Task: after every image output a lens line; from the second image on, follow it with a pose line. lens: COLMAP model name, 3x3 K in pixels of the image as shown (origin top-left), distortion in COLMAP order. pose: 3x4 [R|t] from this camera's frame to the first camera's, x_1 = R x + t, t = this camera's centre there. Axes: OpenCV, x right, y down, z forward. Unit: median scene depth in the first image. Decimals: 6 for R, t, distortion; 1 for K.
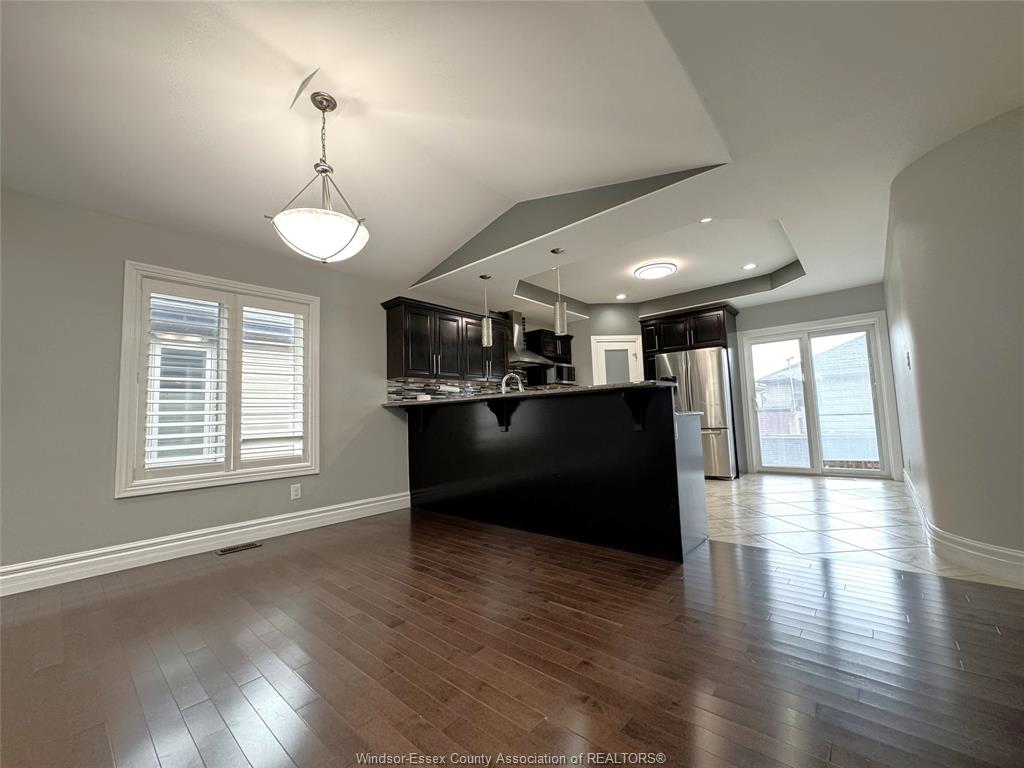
lens RADIAL K [[407.3, 0, 512.0], [0, 407.3, 384.0], [0, 0, 1]] dist [-0.000859, -0.000525]
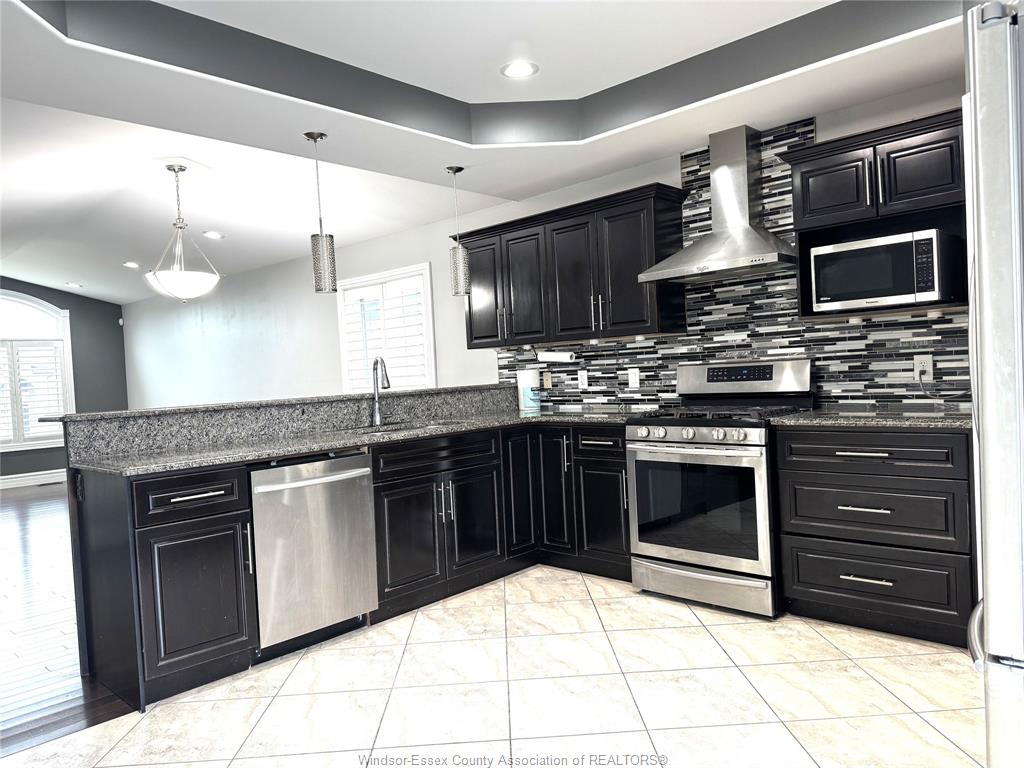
lens RADIAL K [[721.2, 0, 512.0], [0, 721.2, 384.0], [0, 0, 1]] dist [0.168446, -0.191483]
pose [[-0.025309, 0.055431, -0.998142, 0.729260], [0.132196, 0.989879, 0.051620, -0.008664], [0.990900, -0.130644, -0.032380, 0.818161]]
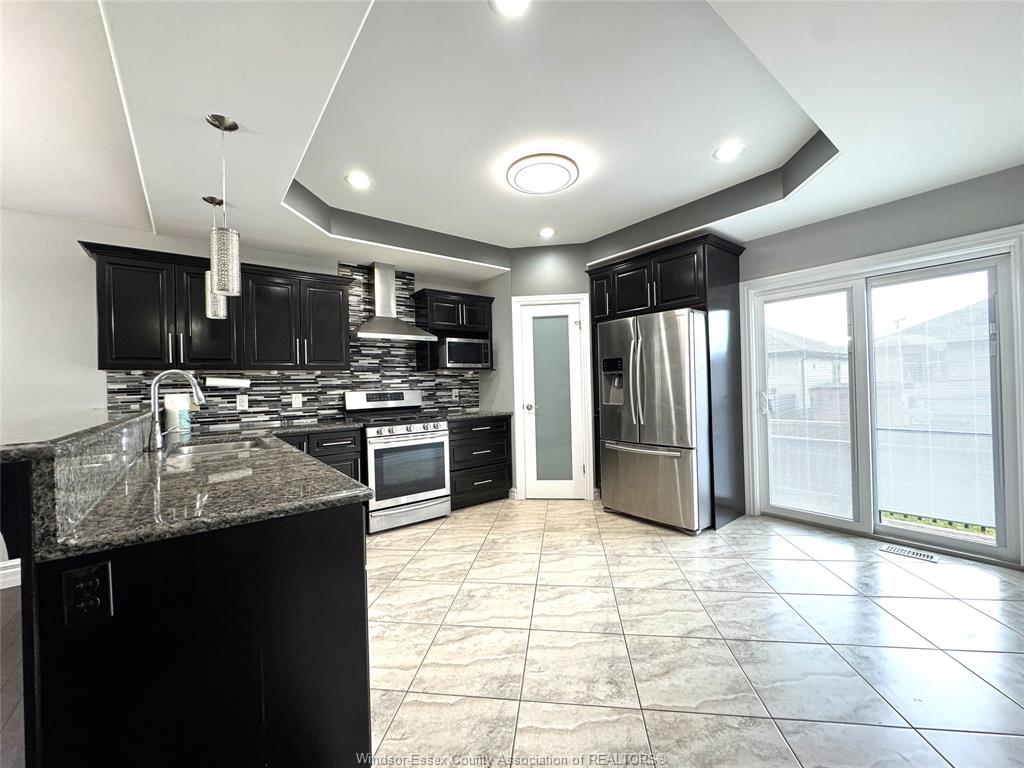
lens RADIAL K [[407.3, 0, 512.0], [0, 407.3, 384.0], [0, 0, 1]] dist [-0.000859, -0.000525]
pose [[0.982038, 0.010502, -0.188392, 0.364760], [0.005329, 0.996508, 0.083327, -0.033050], [0.188609, -0.082834, 0.978553, 0.364533]]
